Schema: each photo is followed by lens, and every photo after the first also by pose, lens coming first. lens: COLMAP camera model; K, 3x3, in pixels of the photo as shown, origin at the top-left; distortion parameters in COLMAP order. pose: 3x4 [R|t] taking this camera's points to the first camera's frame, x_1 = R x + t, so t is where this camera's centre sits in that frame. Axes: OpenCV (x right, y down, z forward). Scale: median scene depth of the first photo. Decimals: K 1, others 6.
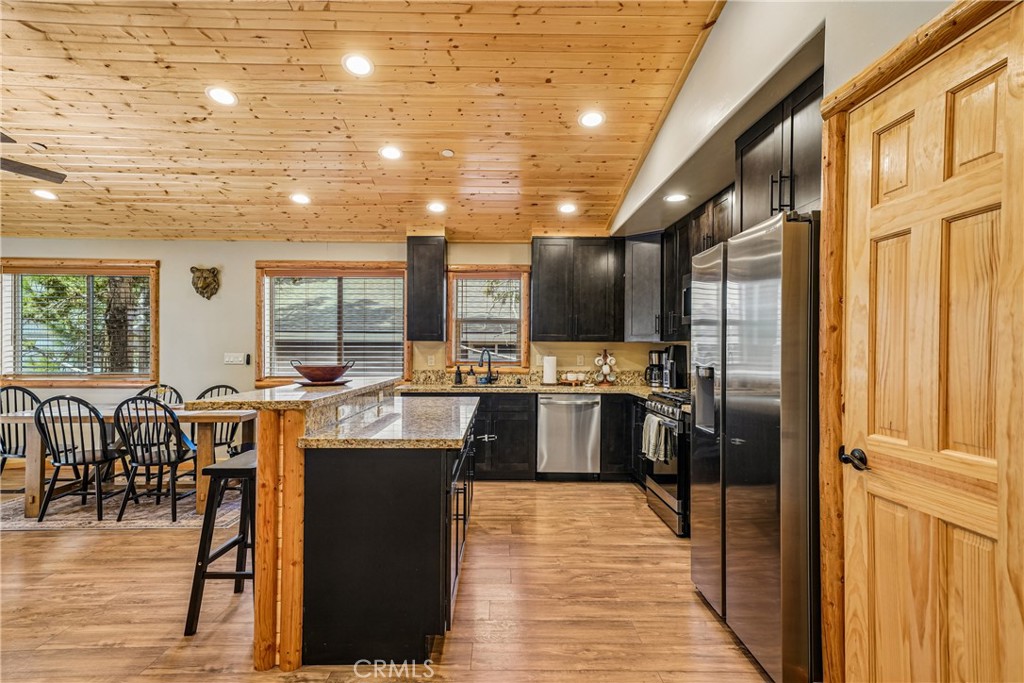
lens RADIAL K [[527.1, 0, 503.1], [0, 527.1, 348.7], [0, 0, 1]] dist [0.034847, 0.003155]
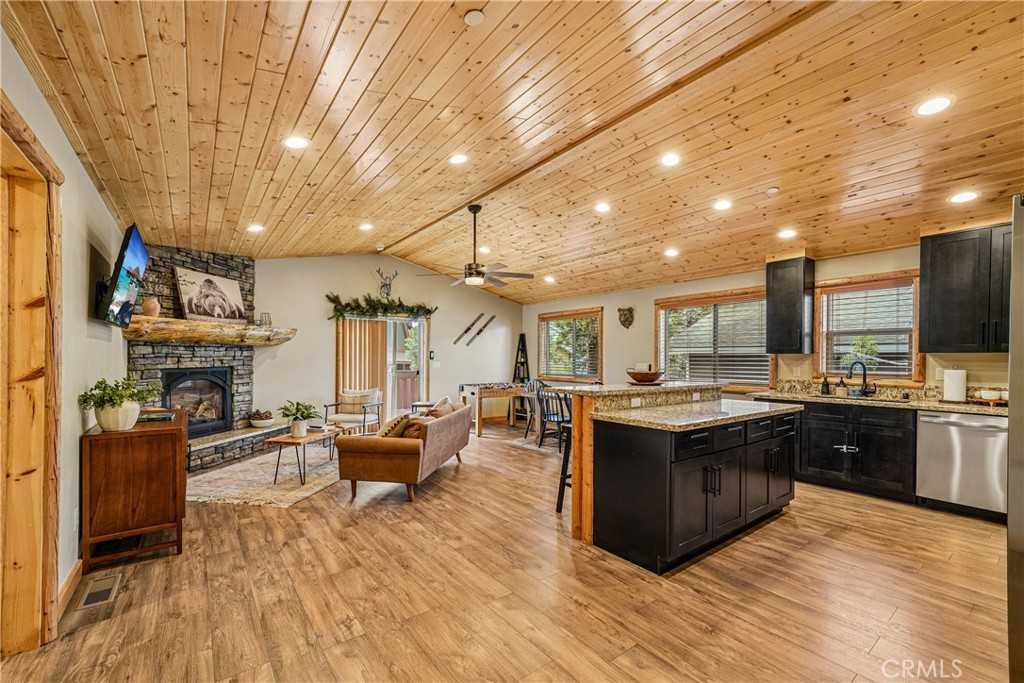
lens RADIAL K [[416.3, 0, 498.0], [0, 416.3, 363.0], [0, 0, 1]] dist [0.006855, 0.001641]
pose [[0.590995, 0.006071, -0.806652, 0.271515], [-0.001588, 0.999978, 0.006363, 0.000300], [0.806673, -0.002480, 0.590992, -0.017228]]
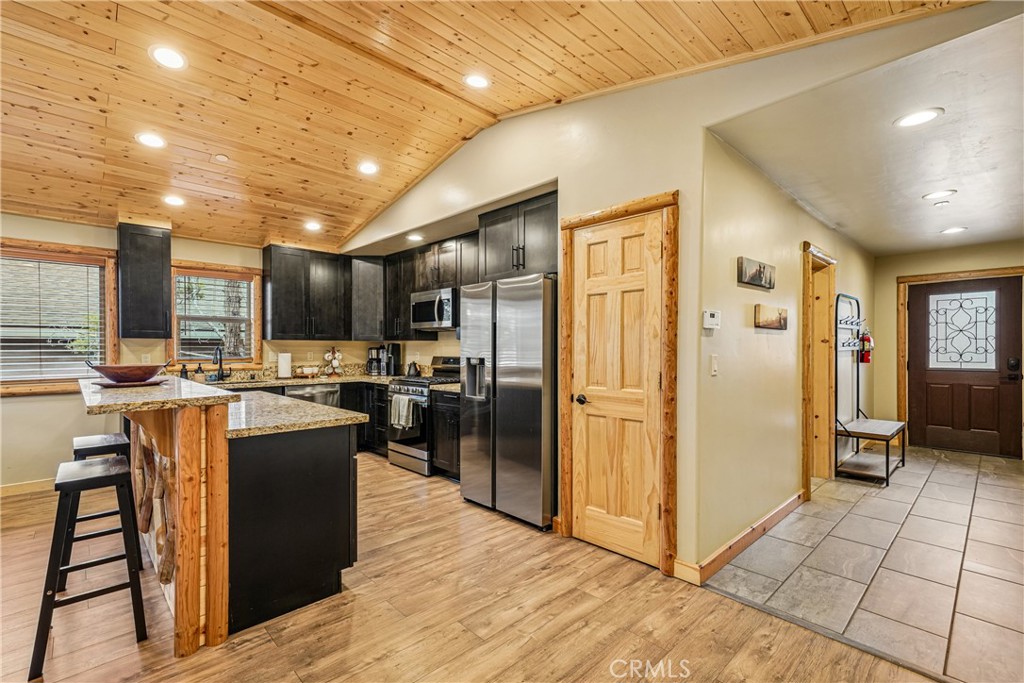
lens RADIAL K [[456.1, 0, 501.3], [0, 456.1, 352.4], [0, 0, 1]] dist [0.016658, 0.002754]
pose [[0.733501, -0.011579, 0.679589, -0.315325], [0.001592, 0.999881, 0.015318, -0.001750], [-0.679686, -0.010154, 0.733433, -0.035150]]
